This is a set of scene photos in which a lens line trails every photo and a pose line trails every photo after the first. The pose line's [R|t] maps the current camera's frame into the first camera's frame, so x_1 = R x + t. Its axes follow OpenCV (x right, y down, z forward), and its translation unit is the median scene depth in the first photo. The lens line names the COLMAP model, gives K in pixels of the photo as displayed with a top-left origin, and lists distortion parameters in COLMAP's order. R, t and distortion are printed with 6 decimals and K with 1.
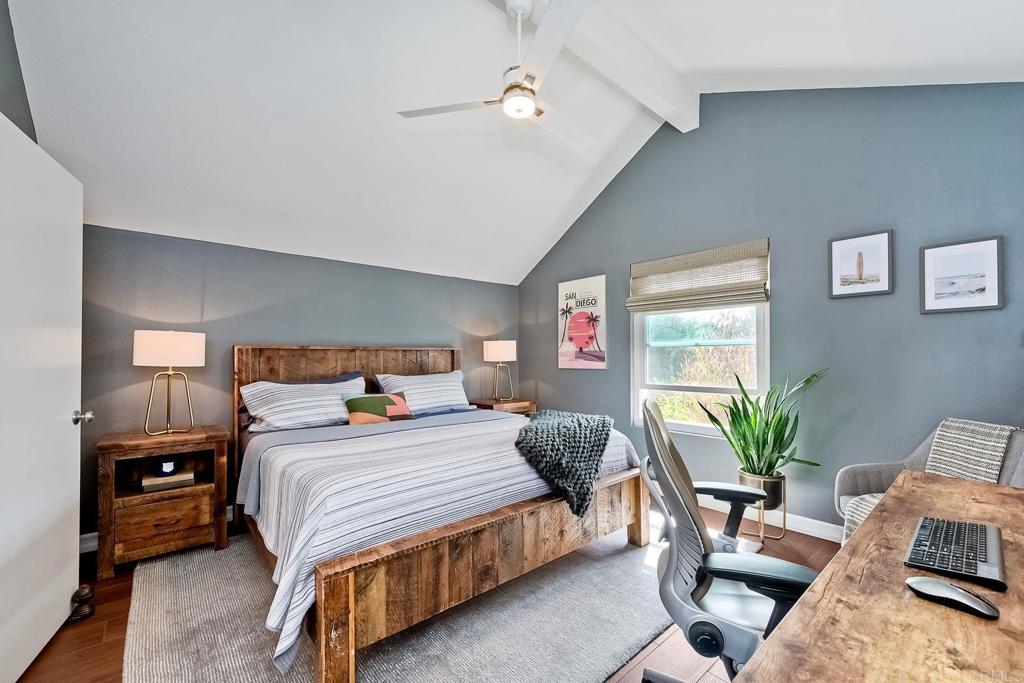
lens RADIAL K [[418.5, 0, 510.0], [0, 418.5, 343.9], [0, 0, 1]] dist [0.000115, 0.001325]
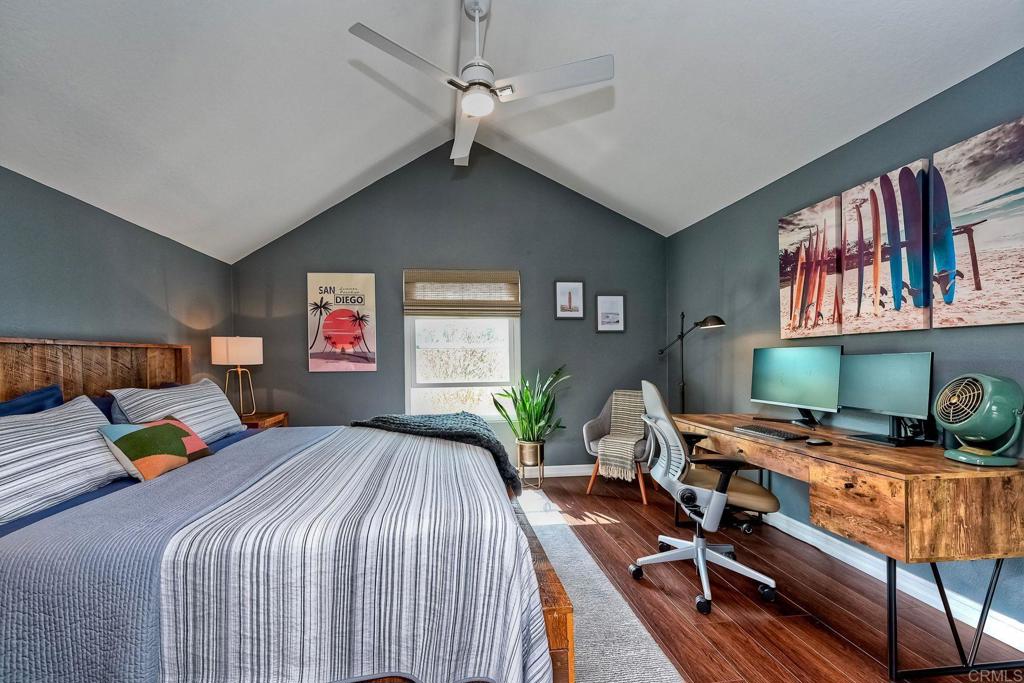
lens RADIAL K [[418.5, 0, 505.9], [0, 418.5, 350.6], [0, 0, 1]] dist [0.000115, 0.001325]
pose [[0.547559, 0.014252, 0.836646, -0.412022], [-0.018776, 0.999812, -0.004743, 0.011495], [-0.836557, -0.013112, 0.547723, 0.214437]]
